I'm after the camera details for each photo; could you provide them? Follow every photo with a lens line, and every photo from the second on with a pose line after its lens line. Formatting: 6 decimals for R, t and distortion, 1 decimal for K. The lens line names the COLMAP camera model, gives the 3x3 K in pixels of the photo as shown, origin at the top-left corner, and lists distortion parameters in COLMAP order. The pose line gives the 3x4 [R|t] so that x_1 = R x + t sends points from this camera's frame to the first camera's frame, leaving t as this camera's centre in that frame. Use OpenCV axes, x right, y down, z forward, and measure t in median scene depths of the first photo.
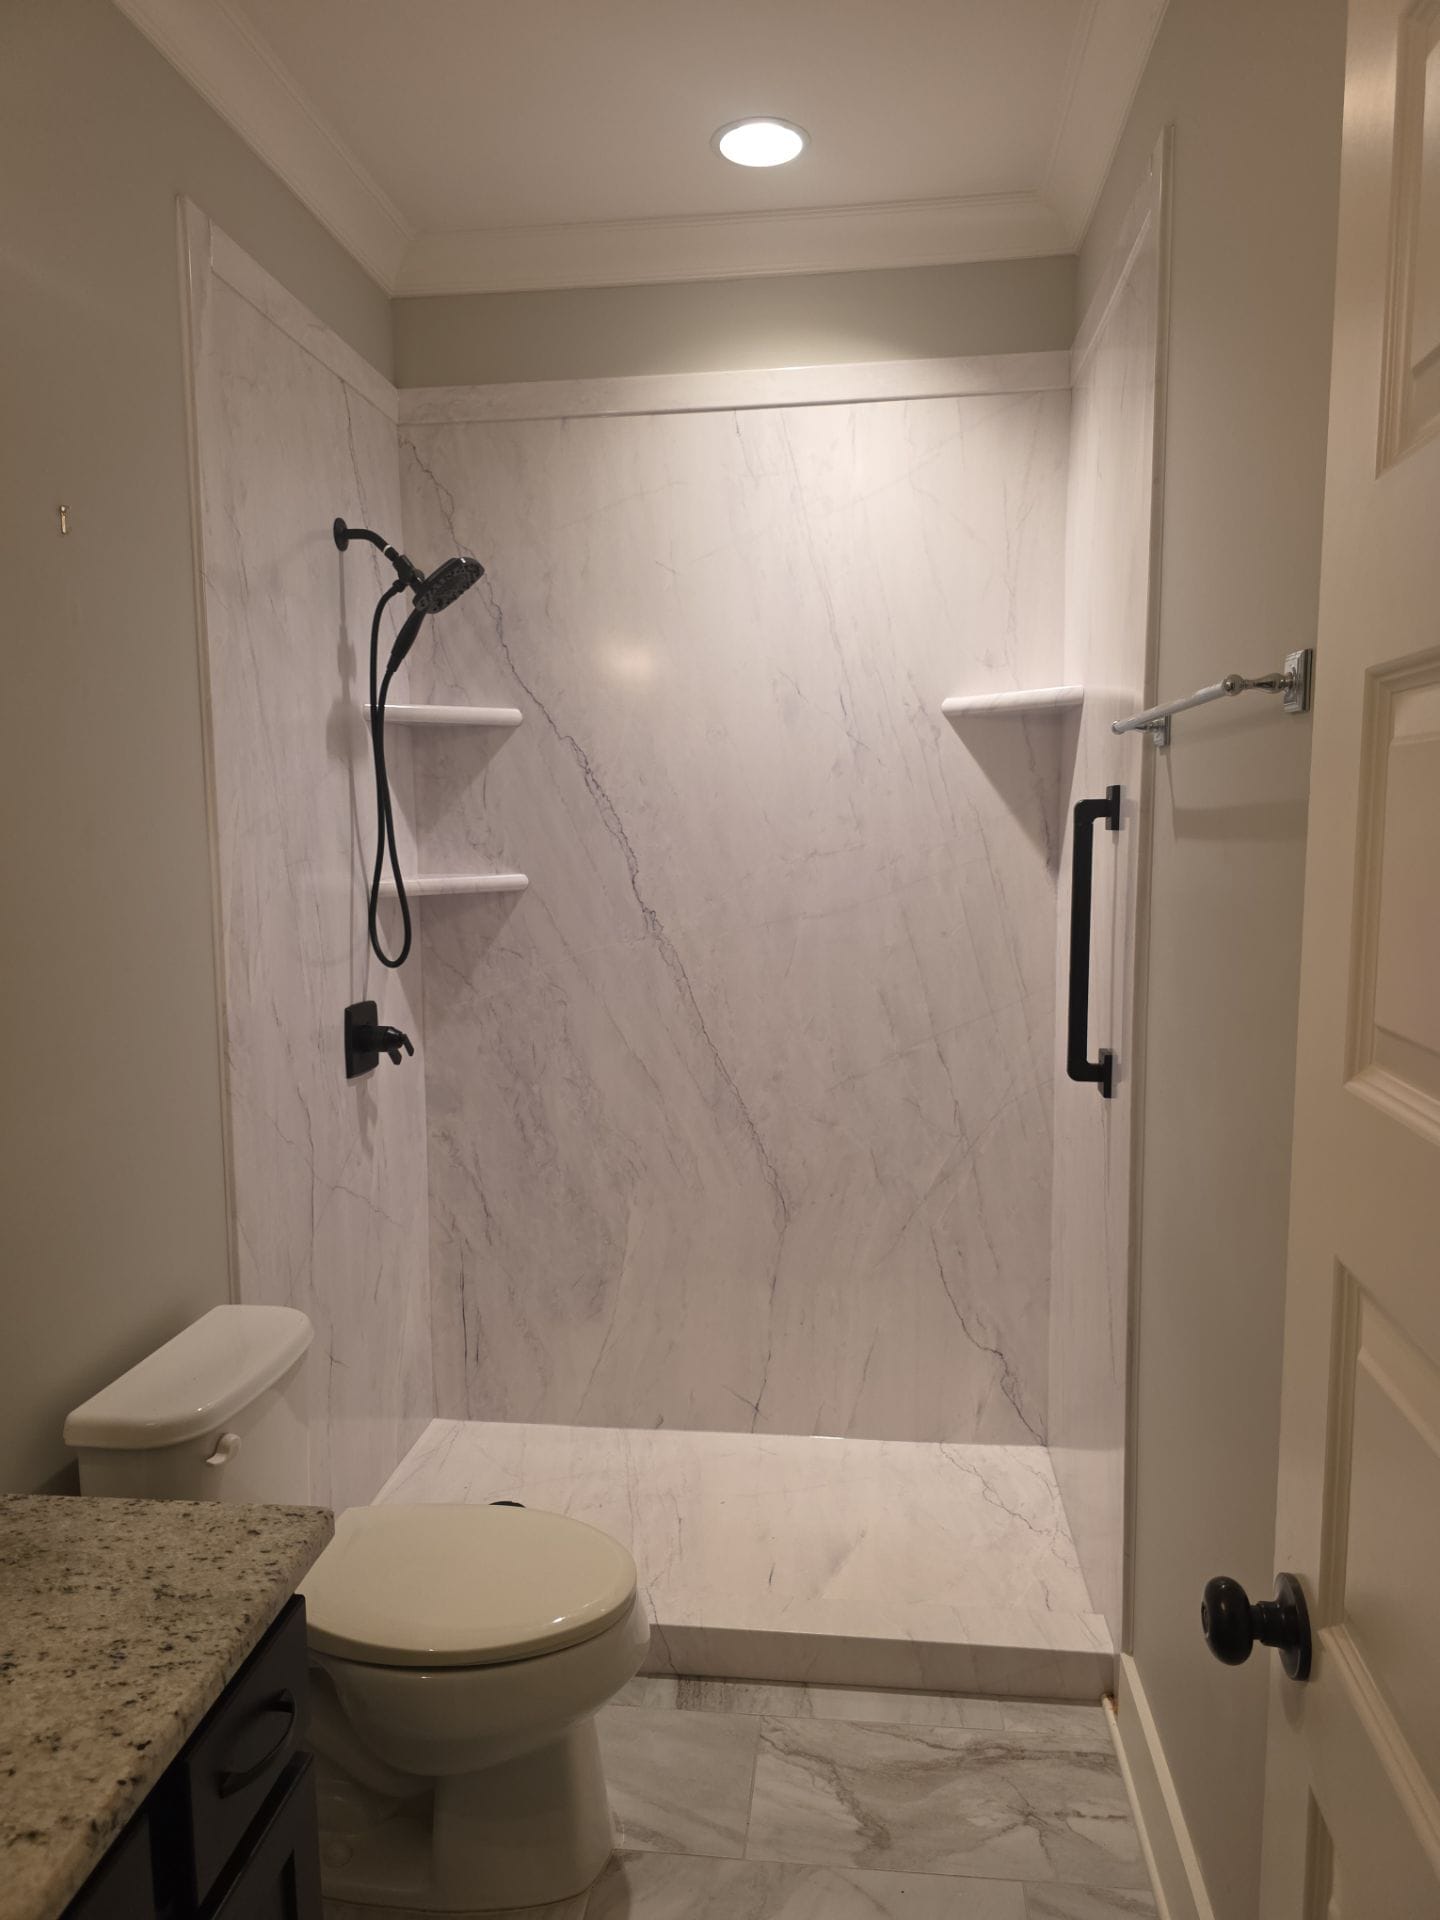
lens RADIAL K [[1247.6, 0, 723.9], [0, 1247.6, 975.0], [0, 0, 1]] dist [0.105530, -0.077882]
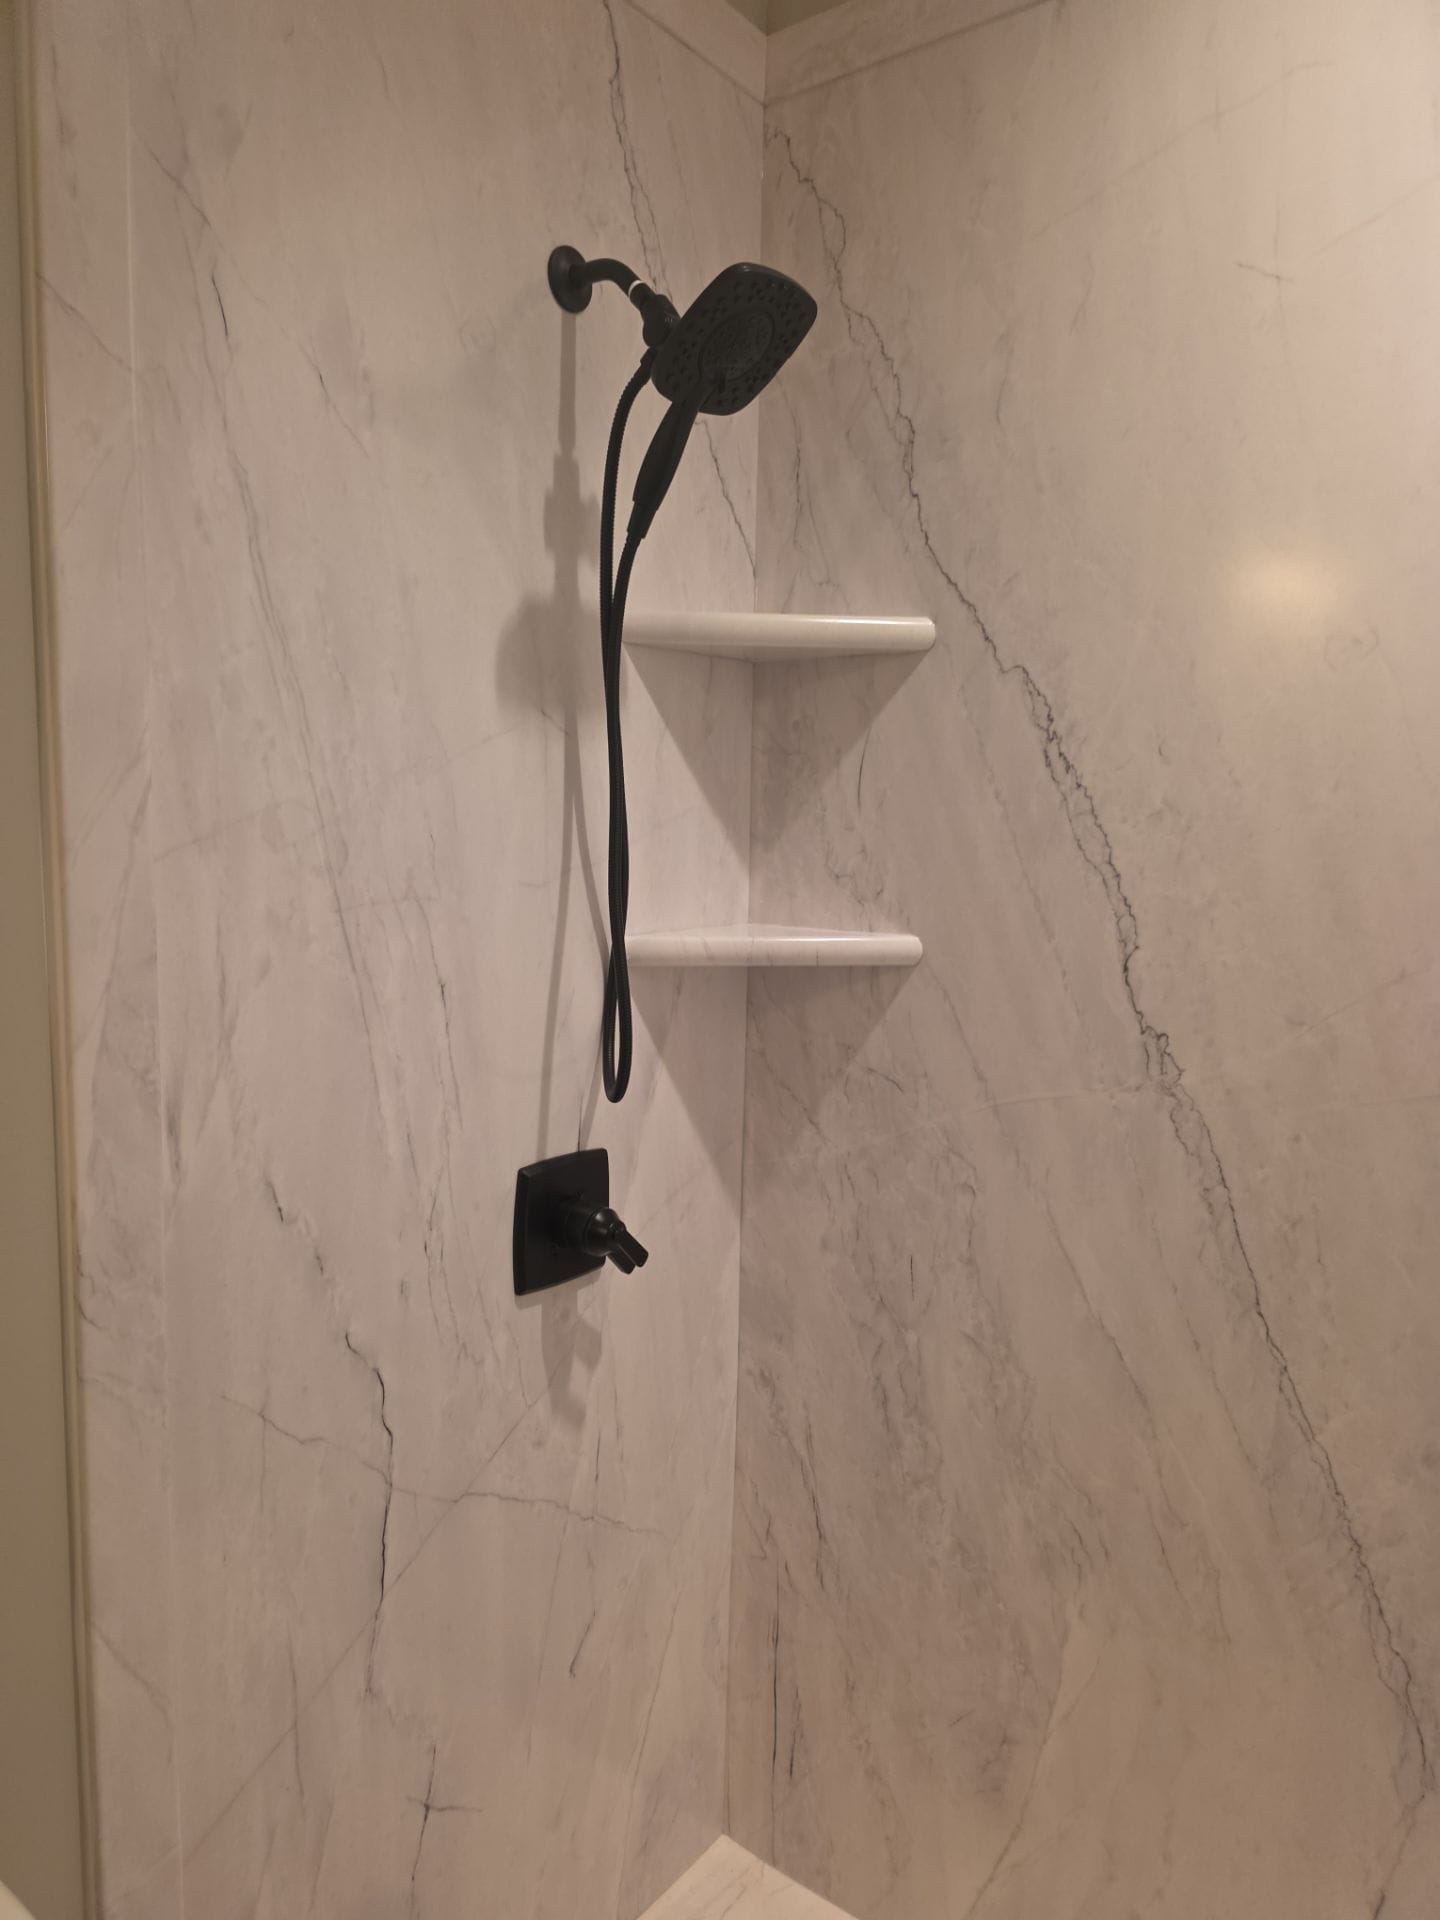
lens RADIAL K [[1269.1, 0, 717.0], [0, 1269.1, 991.6], [0, 0, 1]] dist [0.064953, -0.068118]
pose [[0.860009, 0.093195, -0.501695, 0.037761], [-0.090855, 0.995437, 0.029169, -0.065426], [0.502125, 0.020496, 0.864552, 0.499437]]
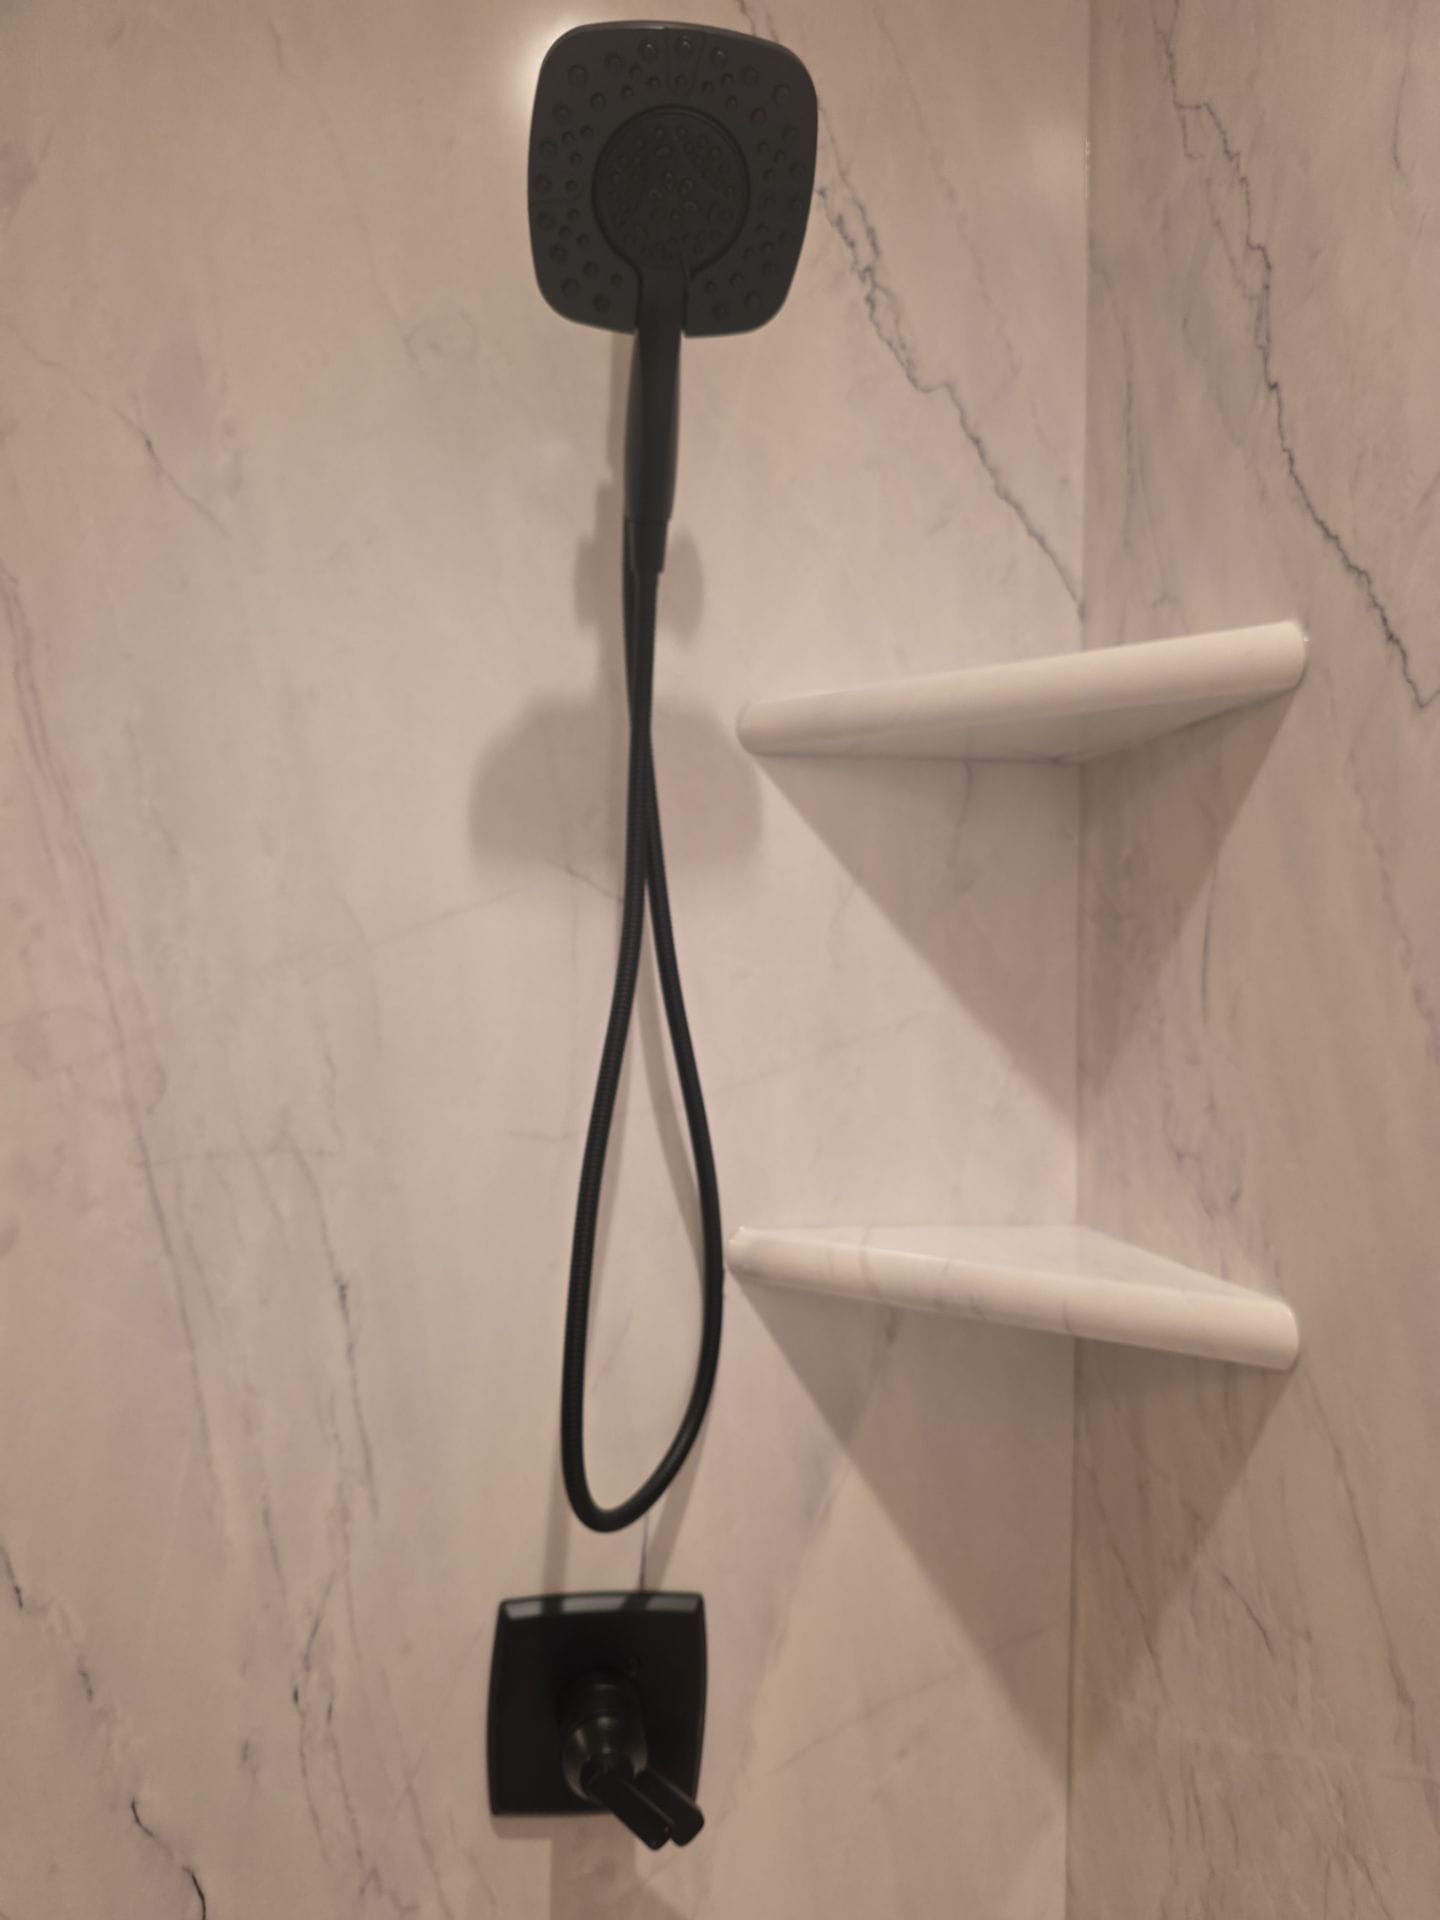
lens RADIAL K [[1314.1, 0, 719.1], [0, 1314.1, 989.0], [0, 0, 1]] dist [0.028550, -0.036270]
pose [[0.297934, 0.011806, -0.954513, 0.044059], [-0.145840, 0.988748, -0.033291, -0.115672], [0.943380, 0.149125, 0.296304, 0.819012]]
